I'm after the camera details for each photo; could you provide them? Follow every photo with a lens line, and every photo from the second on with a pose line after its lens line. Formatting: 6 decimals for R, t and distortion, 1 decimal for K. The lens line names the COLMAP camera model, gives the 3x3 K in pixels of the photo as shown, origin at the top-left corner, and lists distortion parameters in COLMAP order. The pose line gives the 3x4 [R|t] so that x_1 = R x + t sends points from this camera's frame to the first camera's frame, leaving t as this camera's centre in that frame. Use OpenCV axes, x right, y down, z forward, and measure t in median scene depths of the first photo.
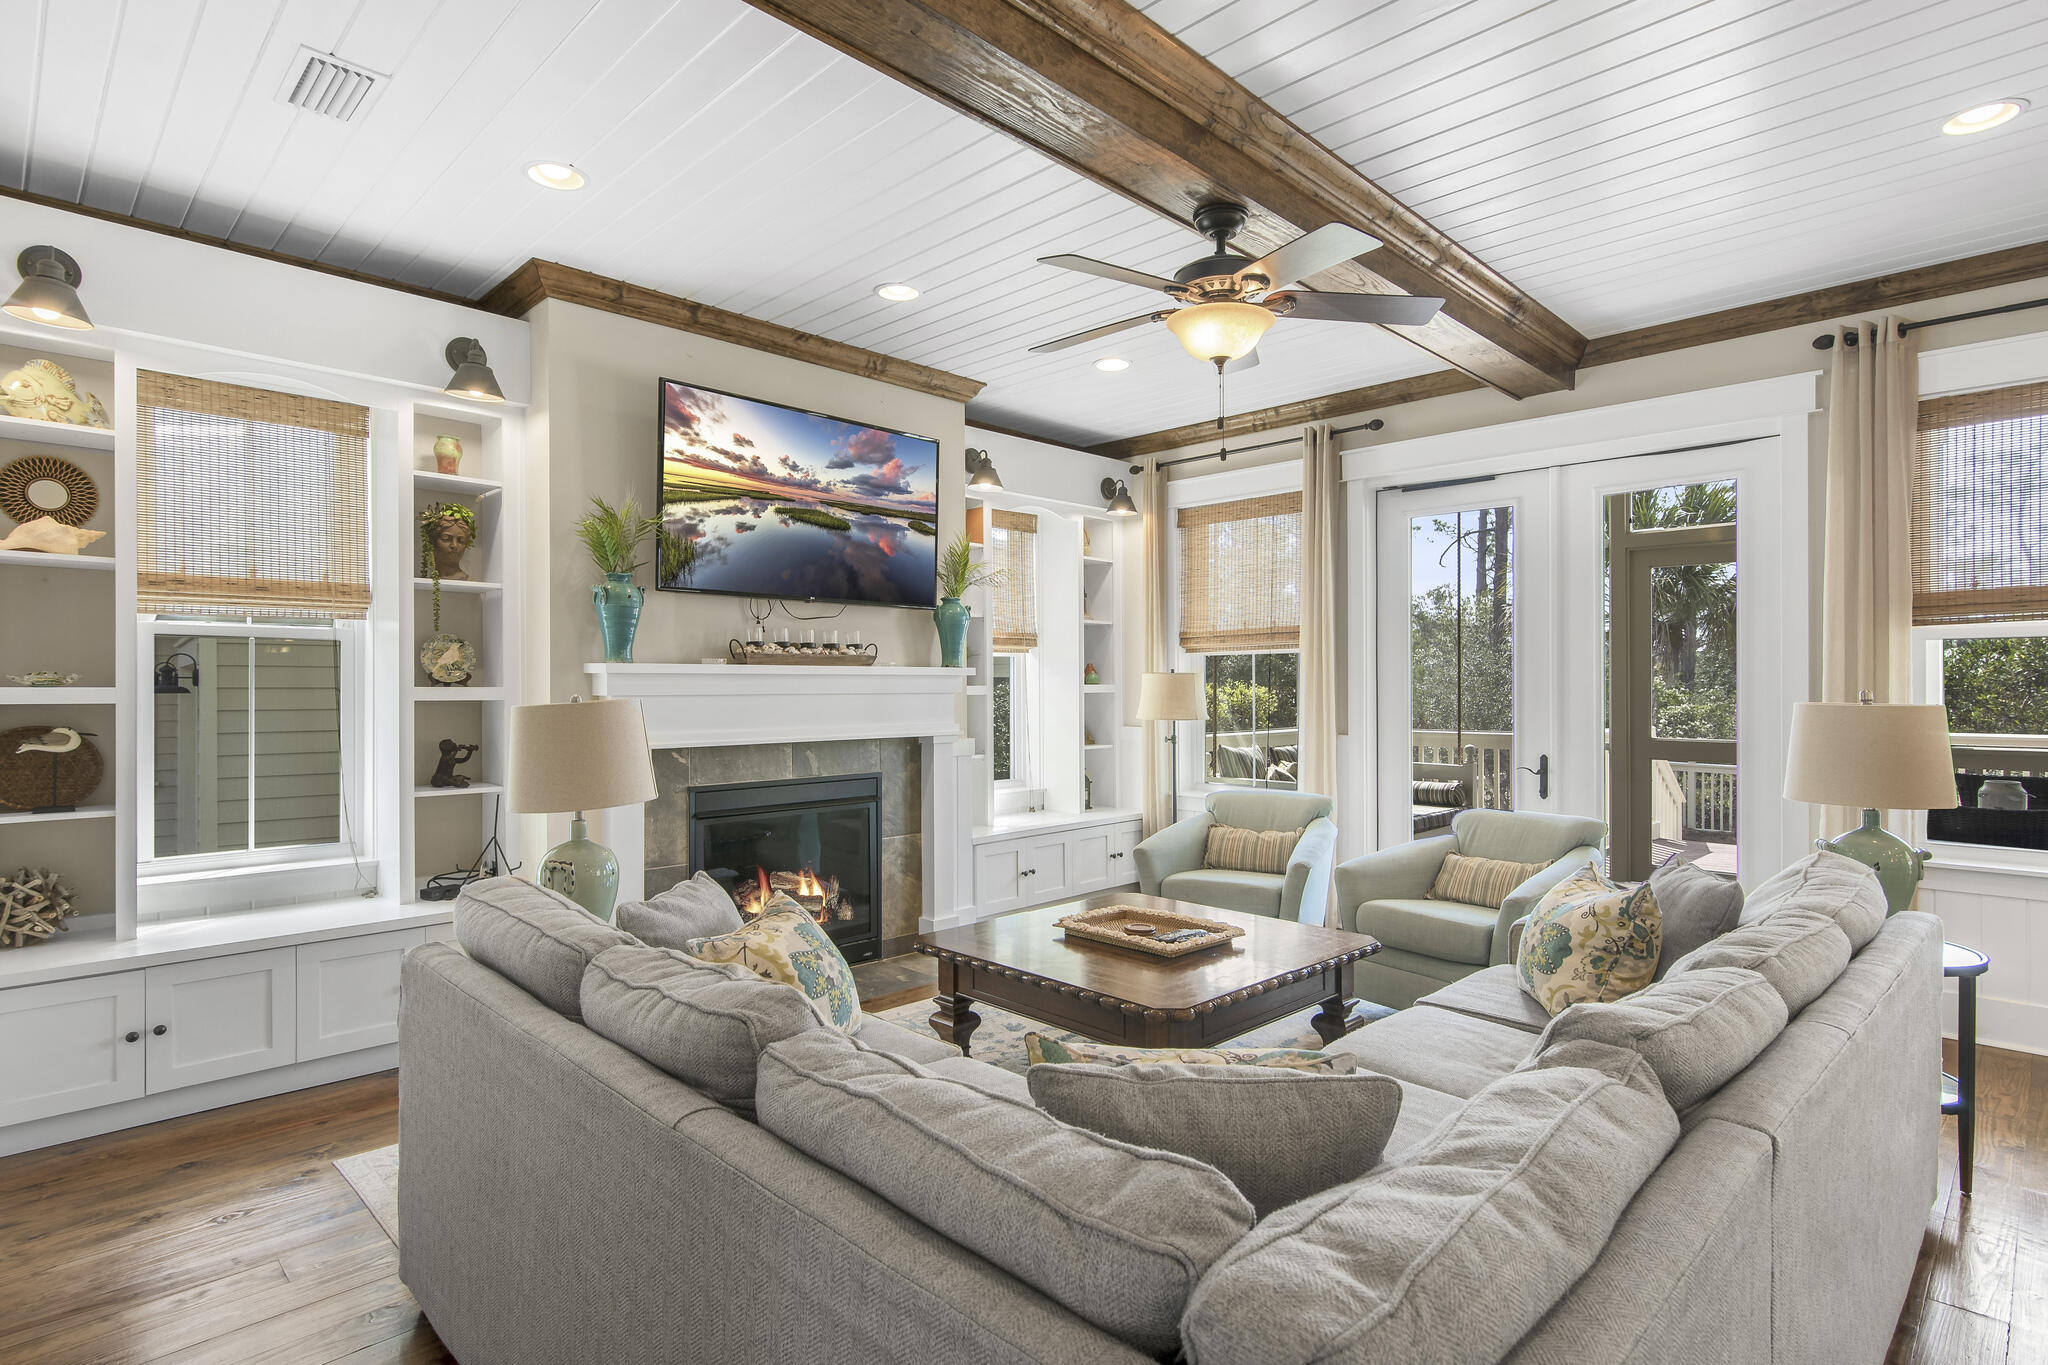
lens RADIAL K [[1031.9, 0, 1022.8], [0, 1031.9, 681.8], [0, 0, 1]] dist [0.002880, -0.000842]
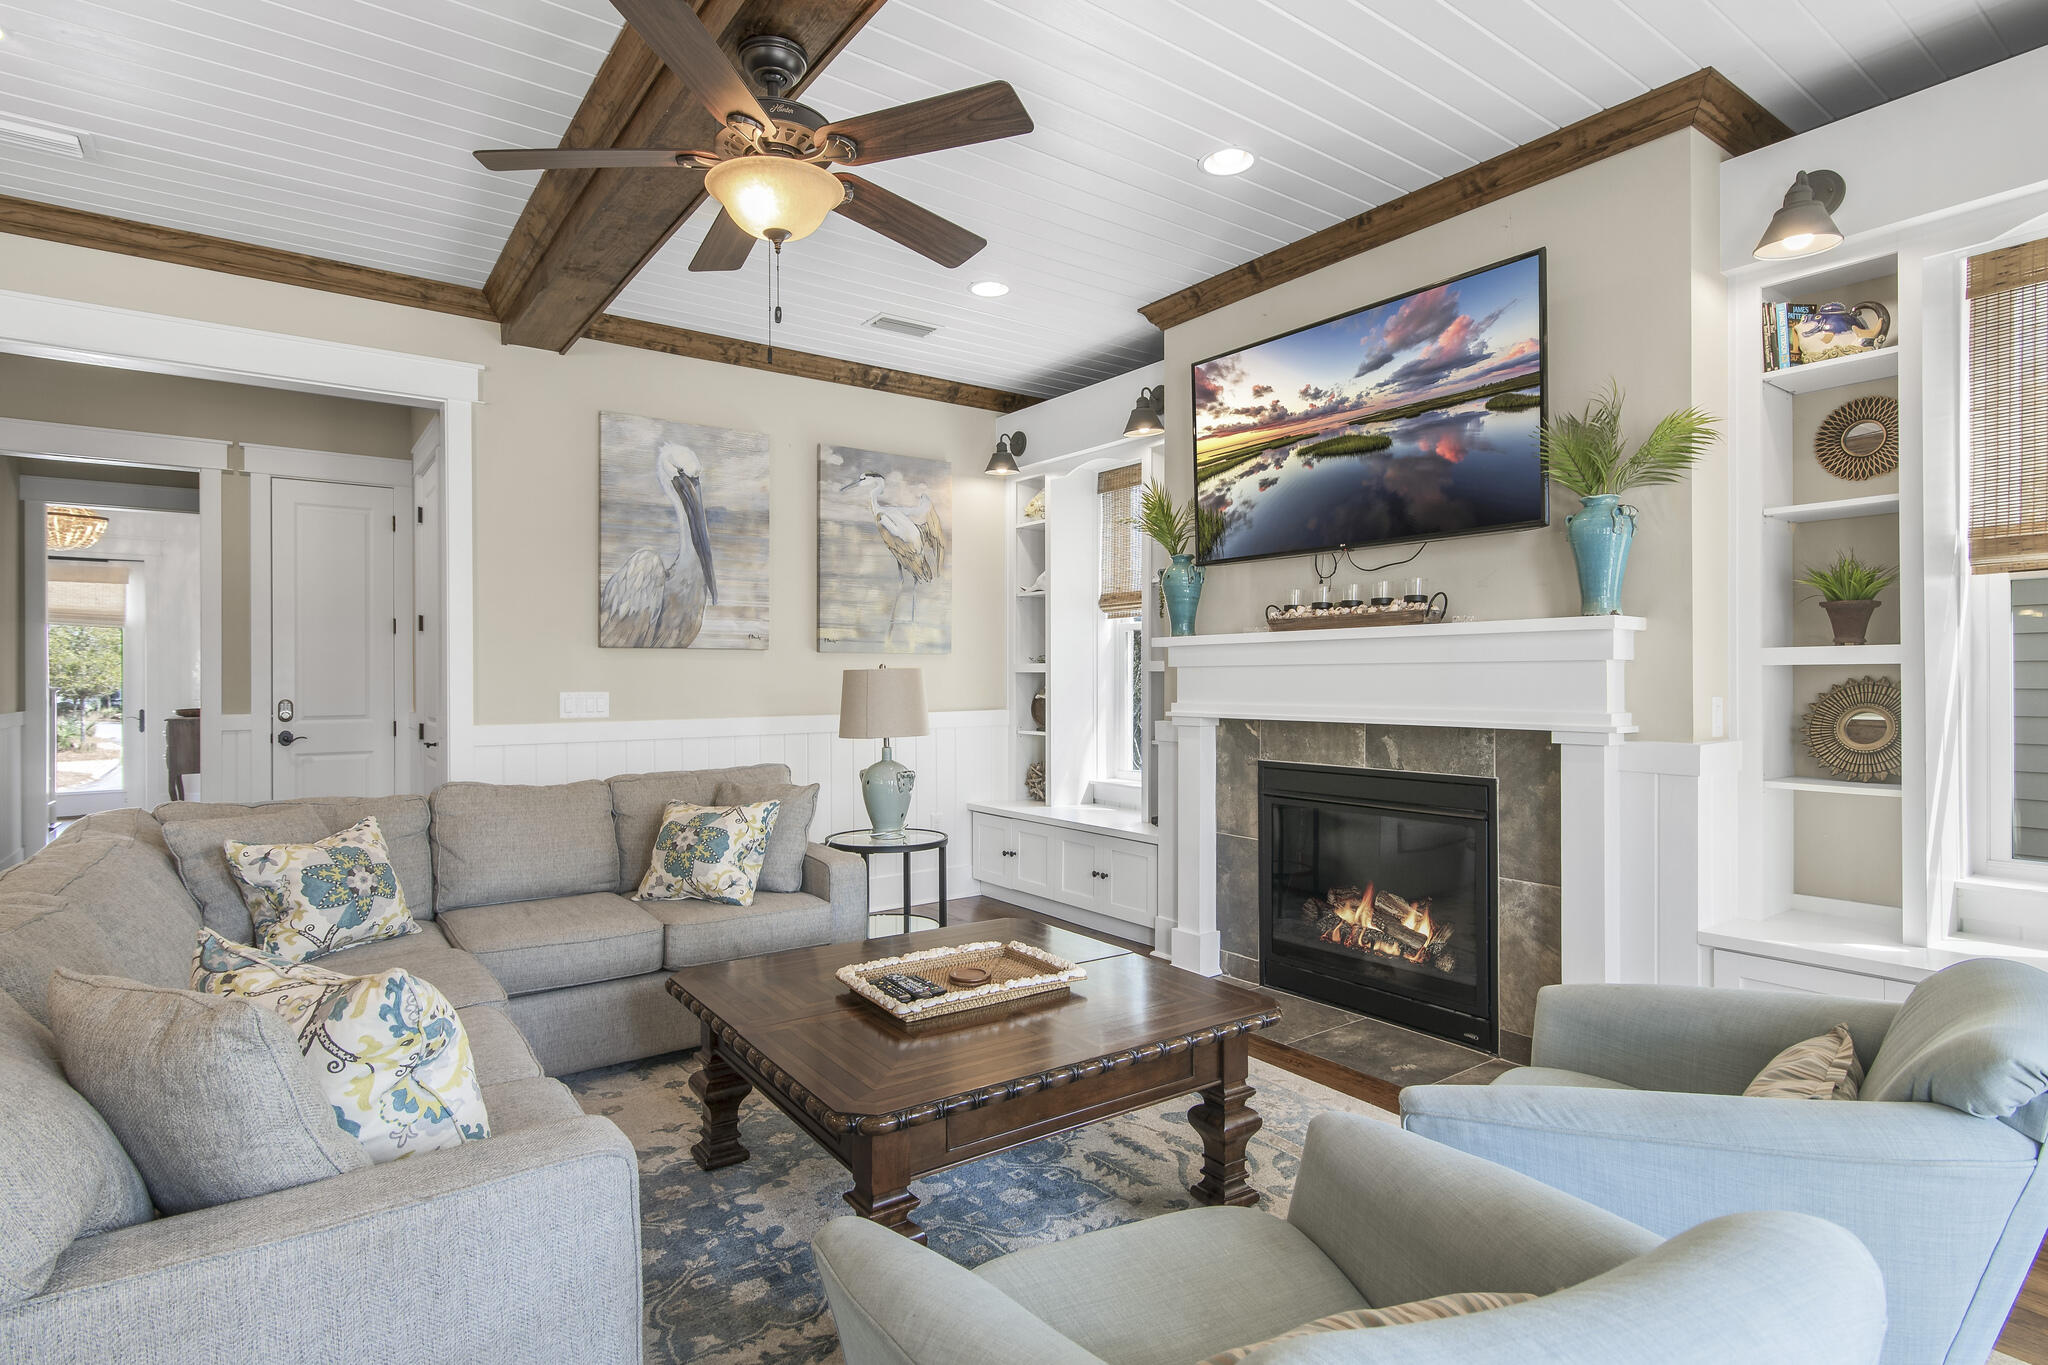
lens RADIAL K [[1031.9, 0, 1039.7], [0, 1031.9, 680.8], [0, 0, 1]] dist [0.002880, -0.000842]
pose [[-0.146244, 0.004258, -0.989239, 0.641678], [0.006552, 0.999973, 0.003335, 0.020755], [0.989227, -0.005994, -0.146268, 0.896026]]
